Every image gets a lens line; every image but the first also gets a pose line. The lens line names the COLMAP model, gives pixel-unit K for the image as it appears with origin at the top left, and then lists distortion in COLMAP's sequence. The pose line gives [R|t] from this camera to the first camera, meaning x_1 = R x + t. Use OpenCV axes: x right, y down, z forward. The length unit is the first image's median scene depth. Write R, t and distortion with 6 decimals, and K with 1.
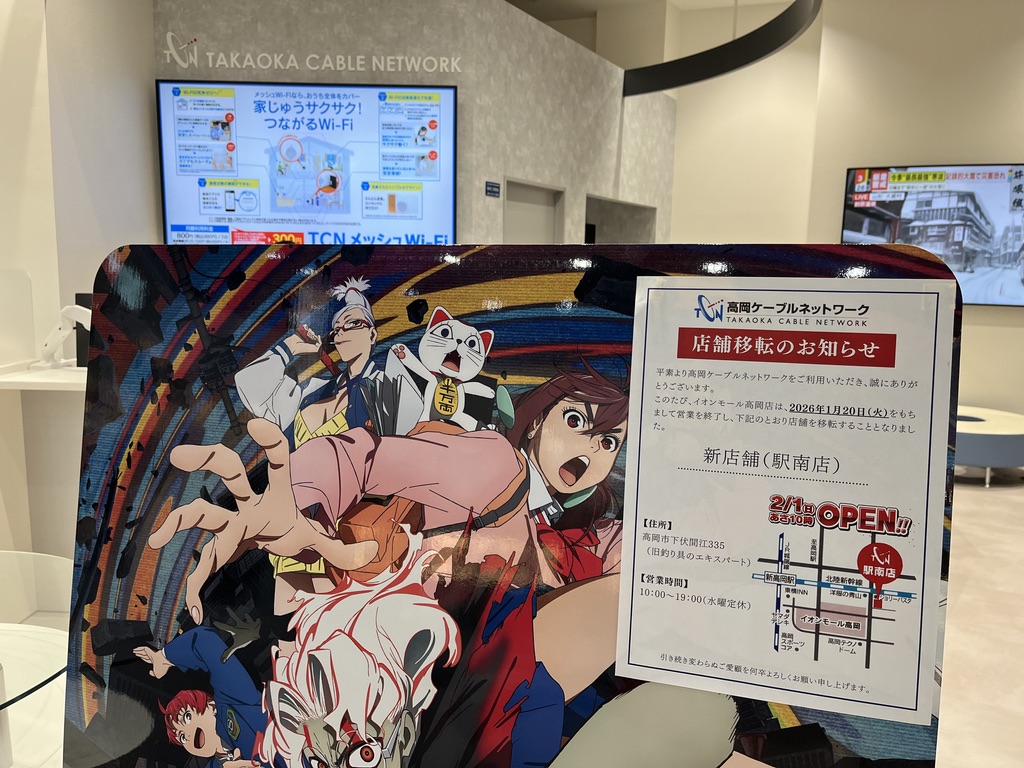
lens RADIAL K [[796.7, 0, 488.0], [0, 796.7, 384.2], [0, 0, 1]] dist [0.038612, -0.060804]
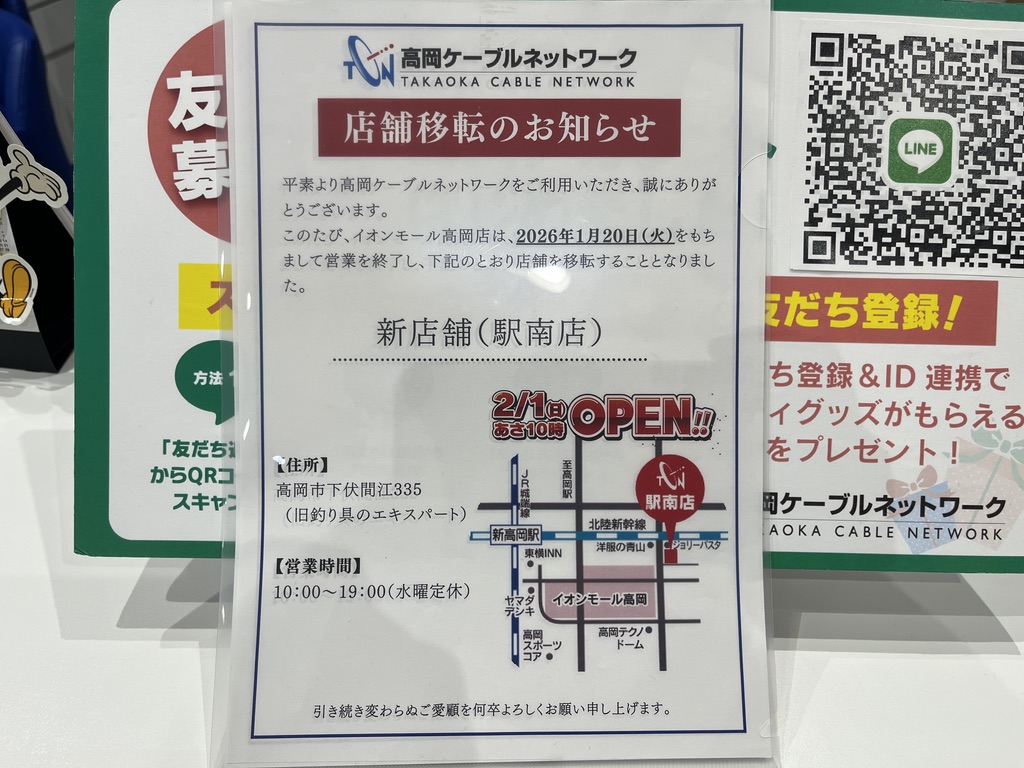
lens RADIAL K [[796.7, 0, 488.0], [0, 796.7, 384.2], [0, 0, 1]] dist [0.038612, -0.060804]
pose [[0.944201, -0.086423, 0.317831, 0.172885], [0.053449, 0.992376, 0.111058, 0.070858], [-0.325005, -0.087873, 0.941621, 0.475921]]
